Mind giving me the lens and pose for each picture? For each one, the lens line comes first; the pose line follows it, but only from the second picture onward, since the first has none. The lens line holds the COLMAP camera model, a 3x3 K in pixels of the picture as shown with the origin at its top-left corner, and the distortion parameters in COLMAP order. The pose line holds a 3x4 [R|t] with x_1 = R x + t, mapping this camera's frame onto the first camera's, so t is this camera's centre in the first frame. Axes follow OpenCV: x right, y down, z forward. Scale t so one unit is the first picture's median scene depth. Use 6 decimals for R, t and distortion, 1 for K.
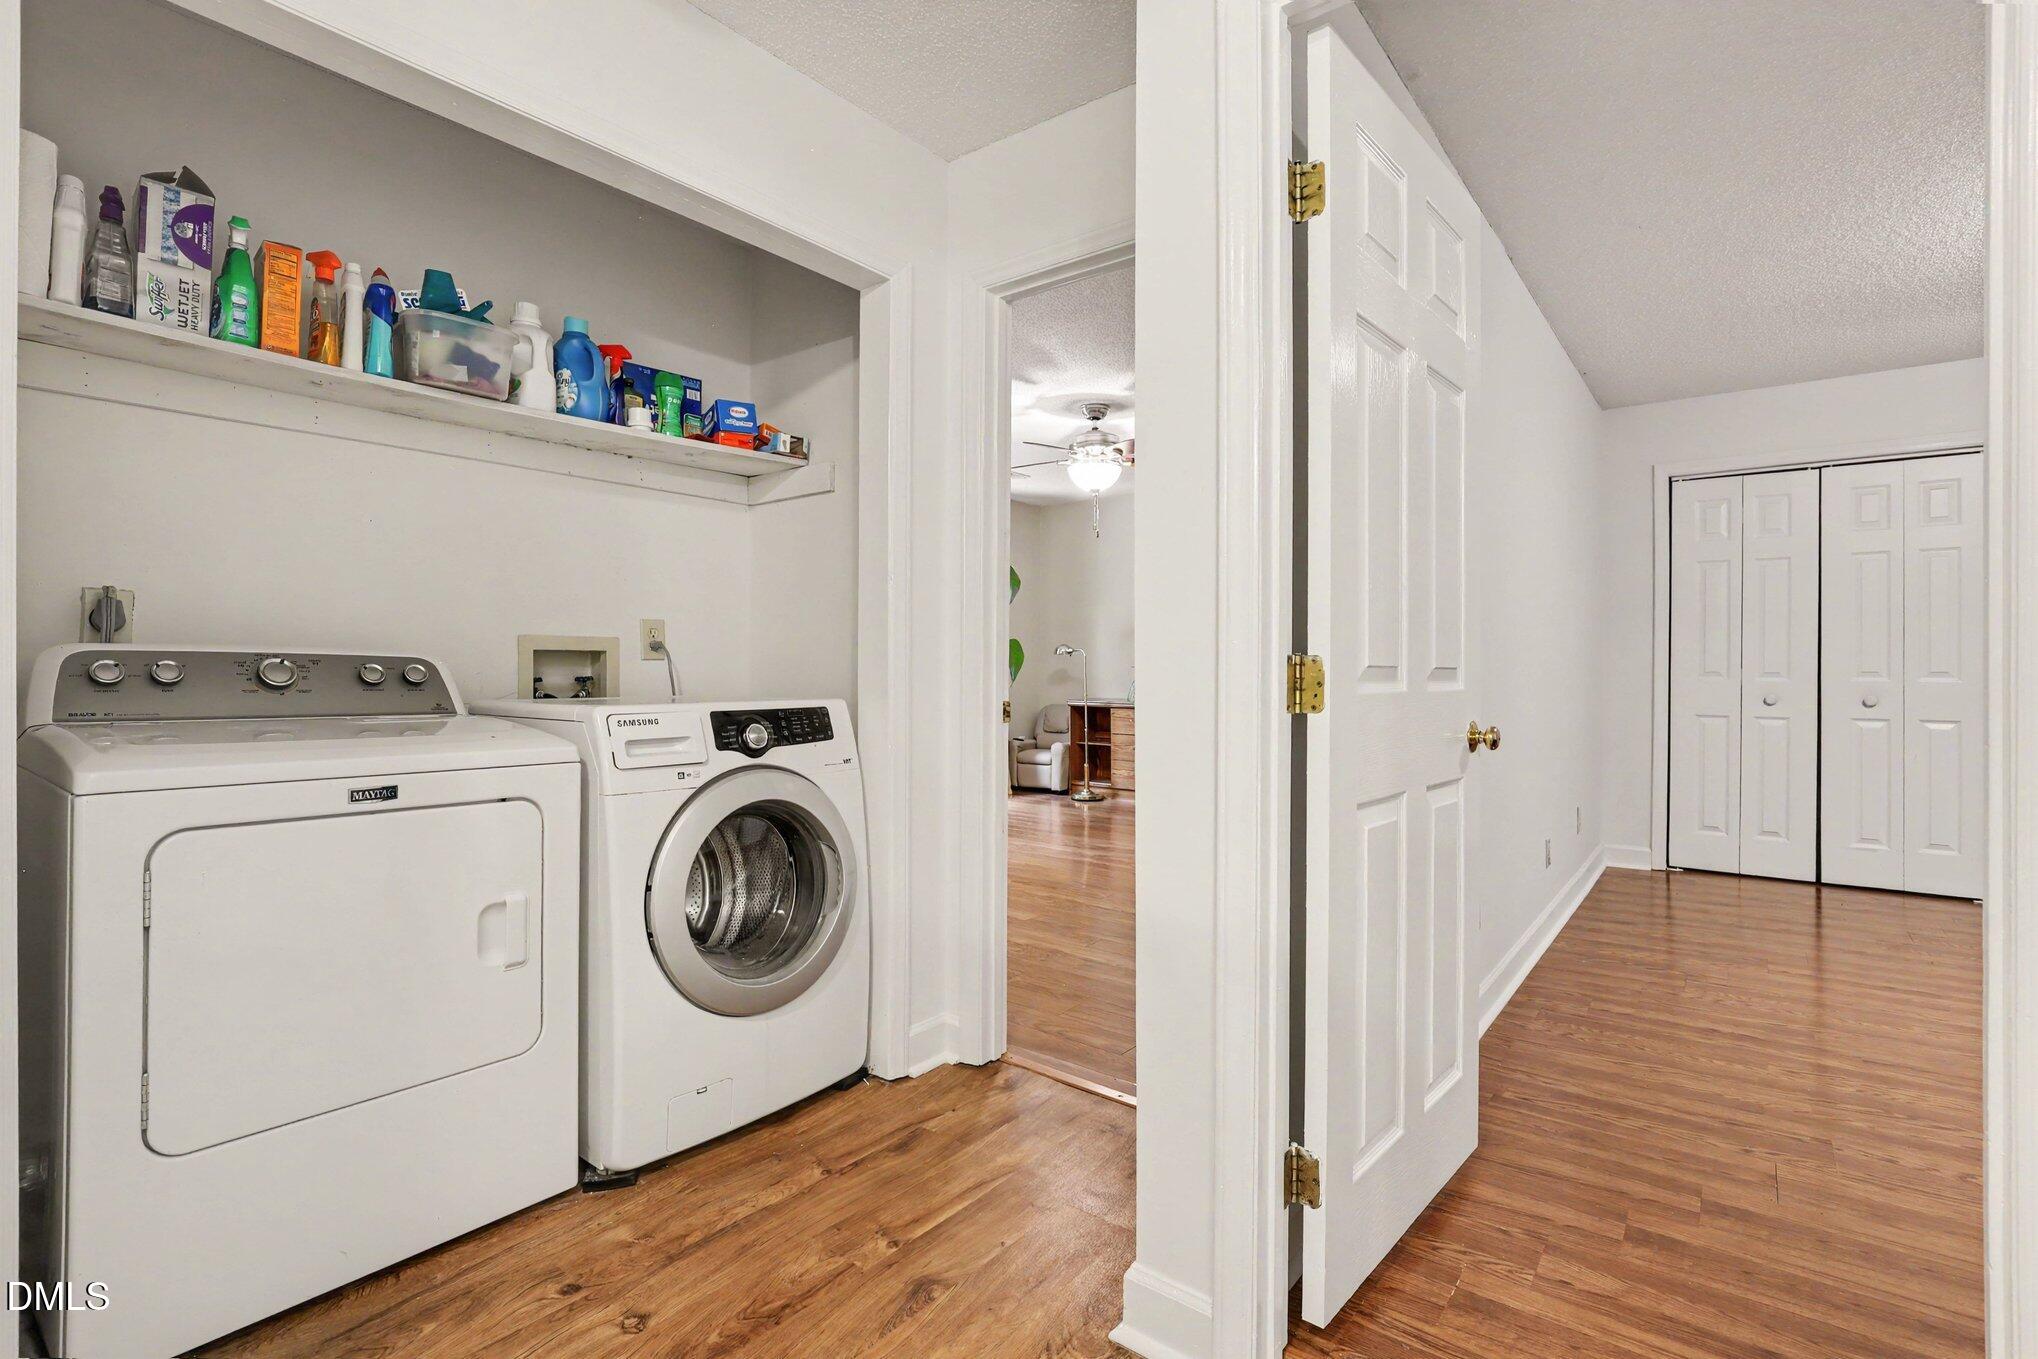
lens RADIAL K [[941.7, 0, 1024.5], [0, 941.7, 663.7], [0, 0, 1]] dist [-0.049080, 0.012309]
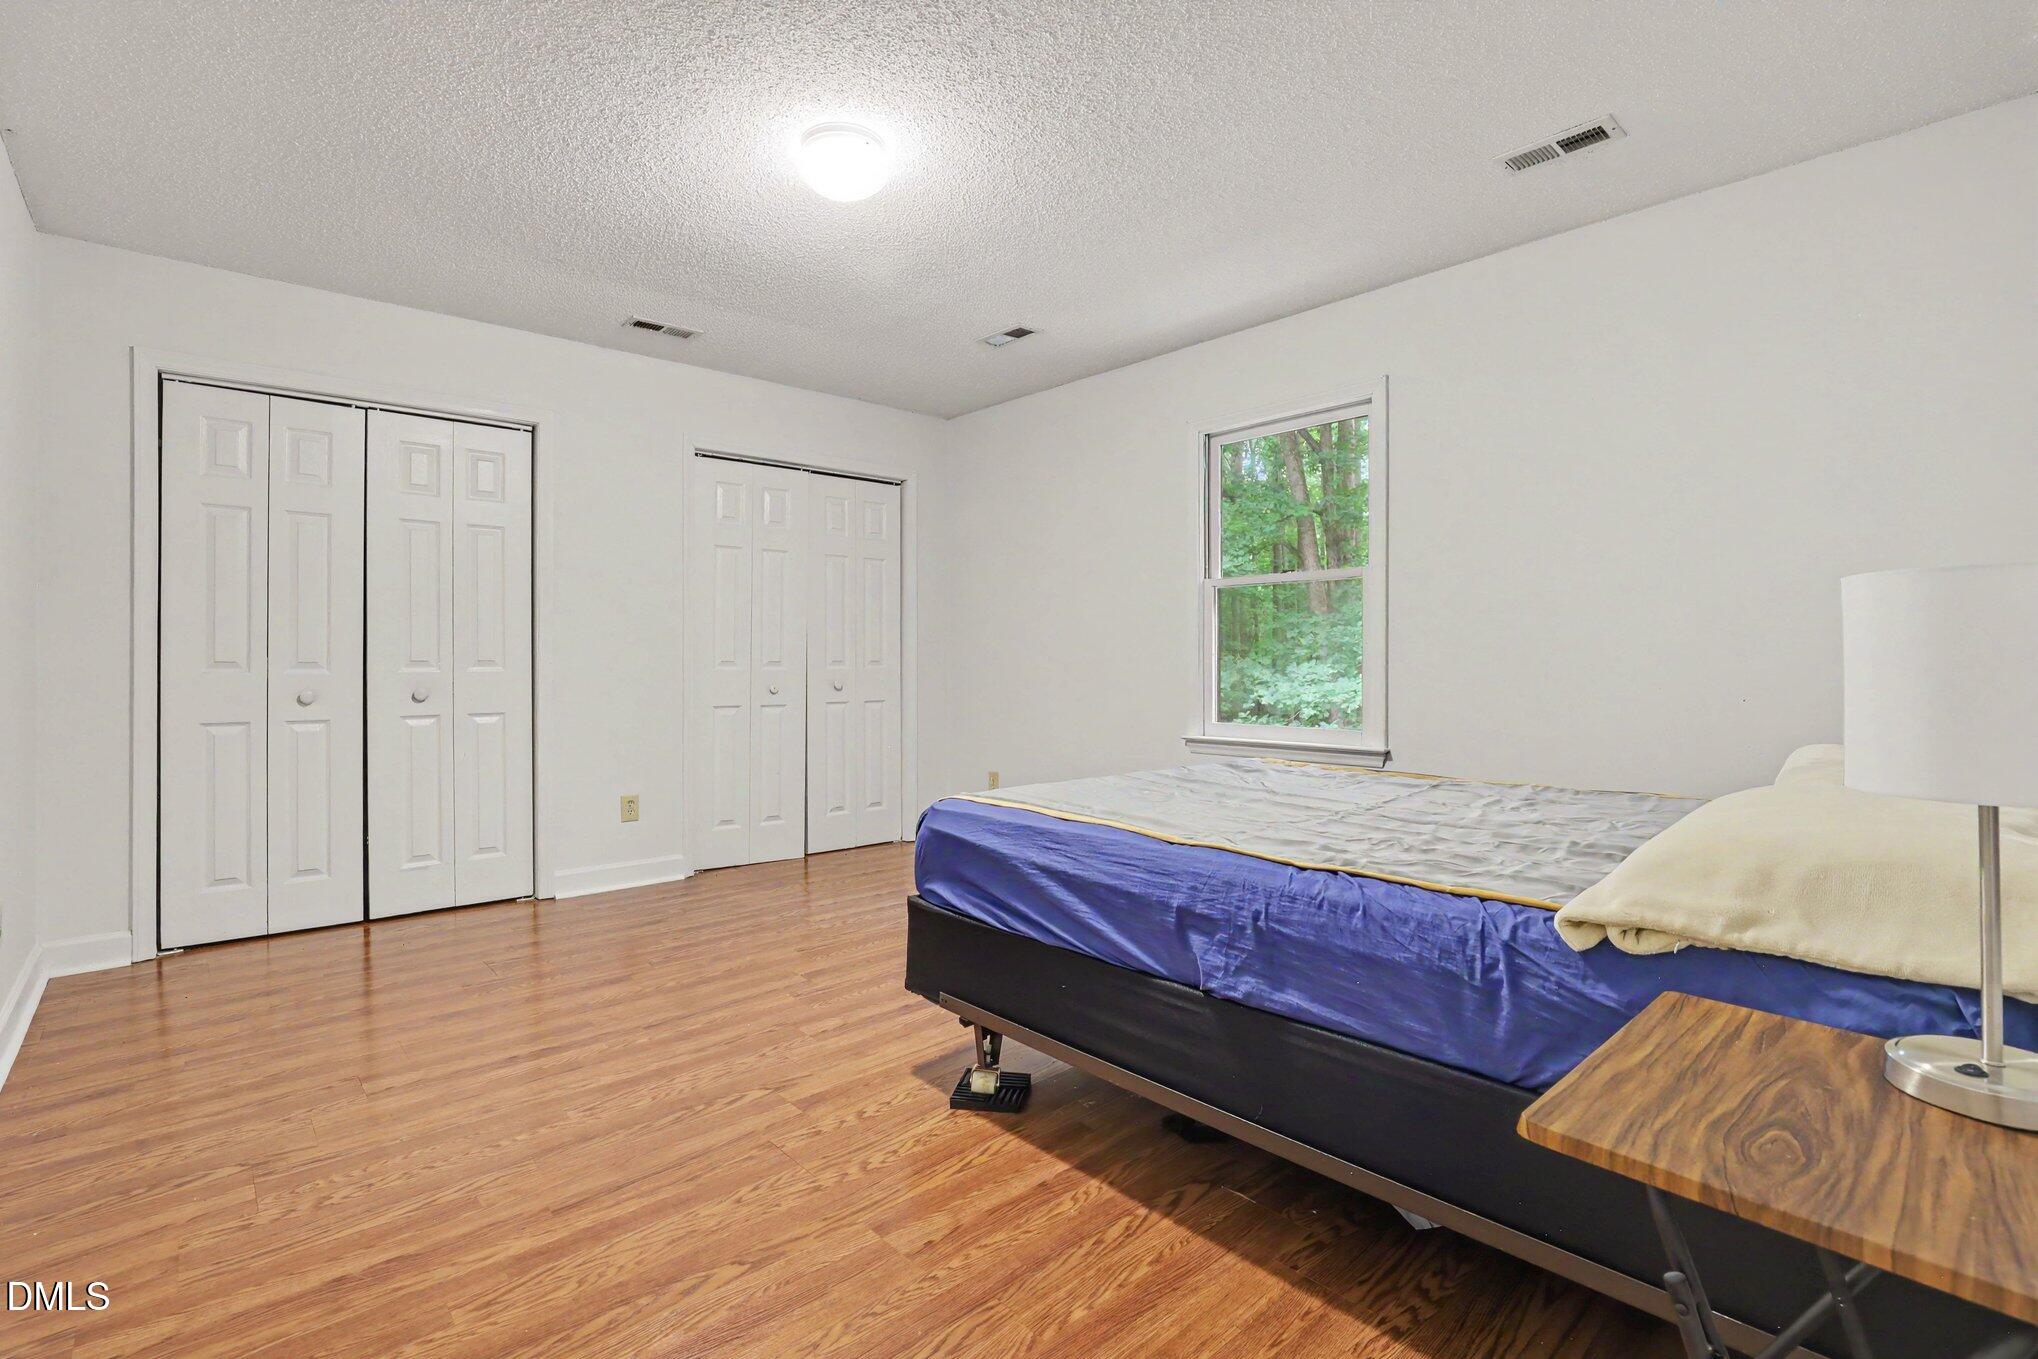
lens RADIAL K [[941.7, 0, 1024.5], [0, 941.7, 663.7], [0, 0, 1]] dist [-0.049080, 0.012309]
pose [[0.158257, -0.006956, 0.987373, 0.157440], [-0.002367, 0.999970, 0.007424, 0.004245], [-0.987395, -0.003512, 0.158236, 0.292010]]
